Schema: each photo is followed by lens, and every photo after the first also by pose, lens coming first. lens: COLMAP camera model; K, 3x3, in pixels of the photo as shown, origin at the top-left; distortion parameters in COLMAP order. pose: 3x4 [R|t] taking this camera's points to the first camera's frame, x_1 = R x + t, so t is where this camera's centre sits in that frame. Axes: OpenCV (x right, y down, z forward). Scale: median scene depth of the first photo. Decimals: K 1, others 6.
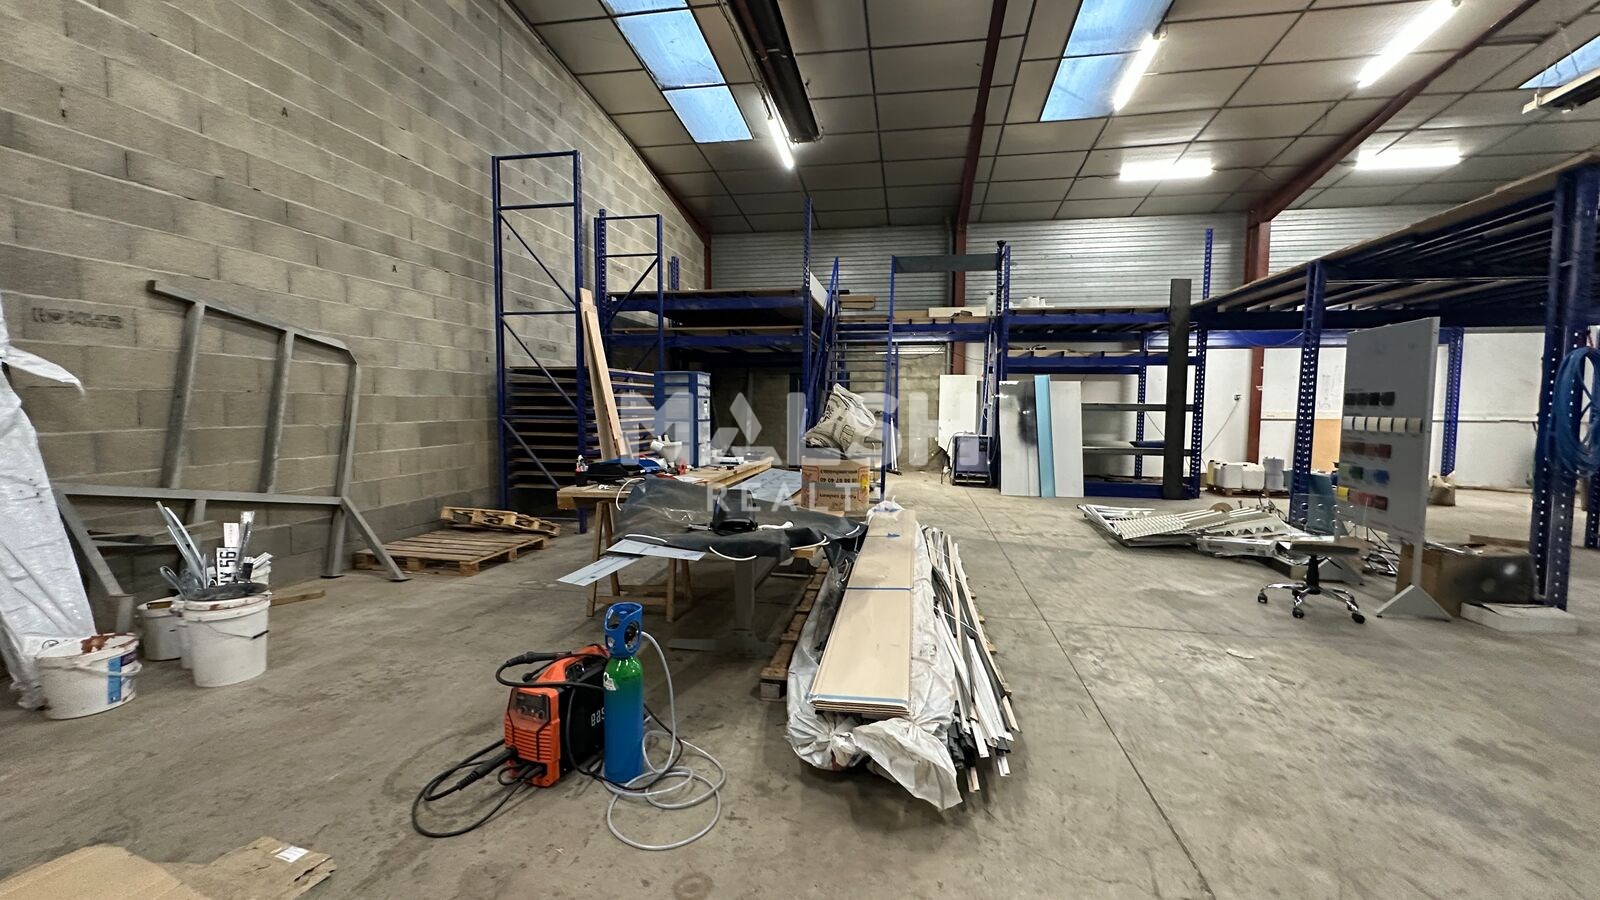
lens RADIAL K [[636.4, 0, 800.0], [0, 636.4, 450.0], [0, 0, 1]] dist [-0.000432, -0.000260]
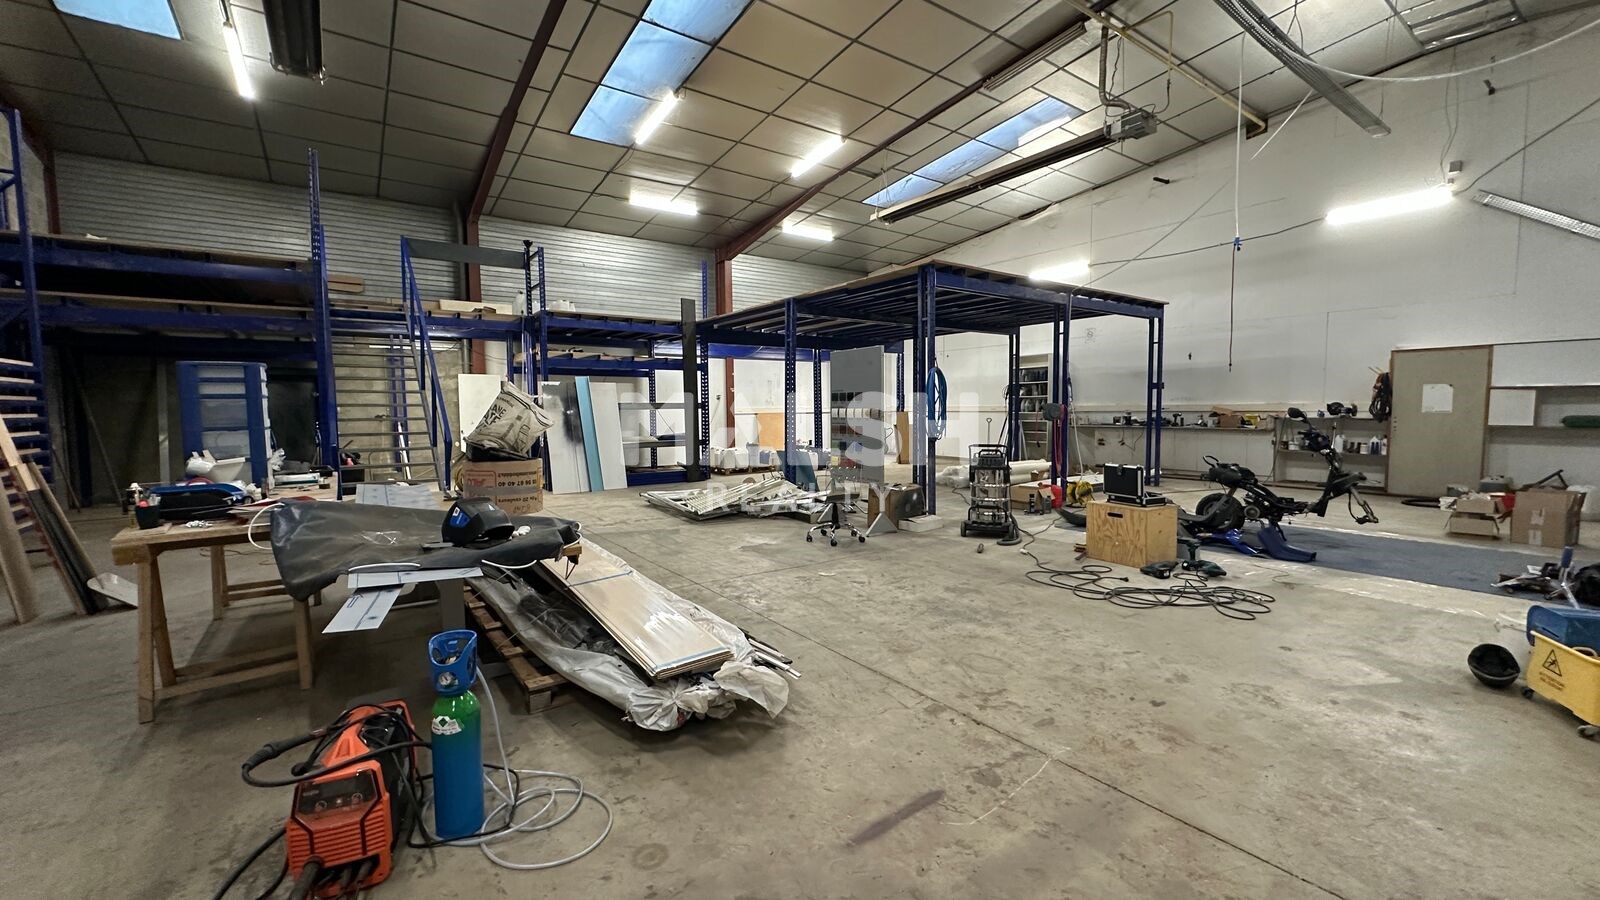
lens RADIAL K [[636.4, 0, 800.0], [0, 636.4, 450.0], [0, 0, 1]] dist [-0.000432, -0.000260]
pose [[0.696567, -0.063273, 0.714696, -0.145115], [0.064908, 0.997577, 0.025056, 0.000737], [-0.714550, 0.028936, 0.698986, 0.013035]]
